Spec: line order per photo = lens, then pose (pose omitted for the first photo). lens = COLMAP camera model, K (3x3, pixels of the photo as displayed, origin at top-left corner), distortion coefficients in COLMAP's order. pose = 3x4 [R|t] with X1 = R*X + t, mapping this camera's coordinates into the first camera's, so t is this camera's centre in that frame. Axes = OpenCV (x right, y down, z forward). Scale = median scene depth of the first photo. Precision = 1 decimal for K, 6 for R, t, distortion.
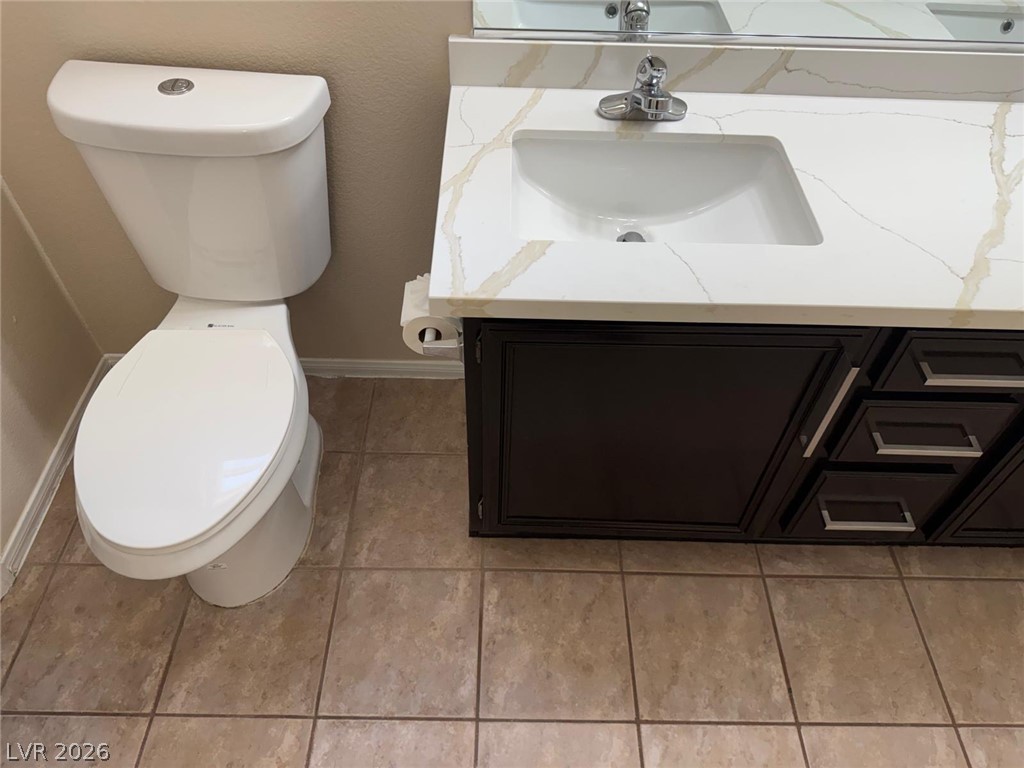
lens RADIAL K [[723.2, 0, 503.1], [0, 723.2, 344.6], [0, 0, 1]] dist [0.025928, -0.035941]
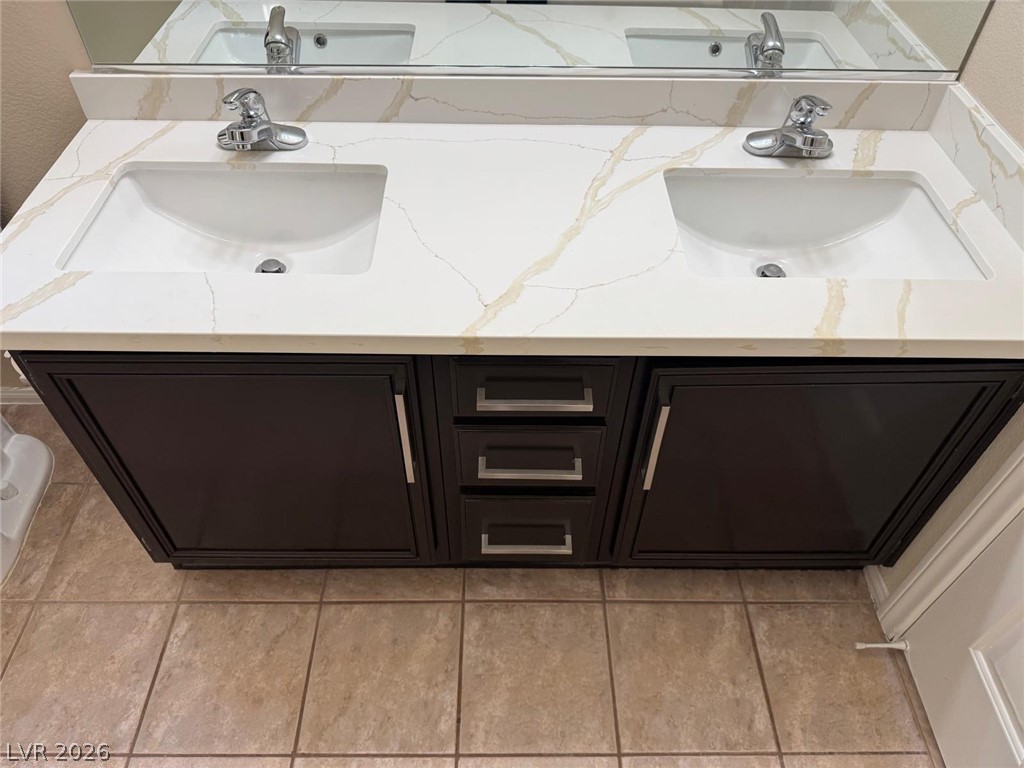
lens RADIAL K [[723.2, 0, 515.4], [0, 723.2, 346.5], [0, 0, 1]] dist [0.025928, -0.035941]
pose [[0.999809, -0.019011, -0.004632, 0.464845], [0.018835, 0.999195, -0.035407, 0.006288], [0.005301, 0.035313, 0.999362, -0.000742]]
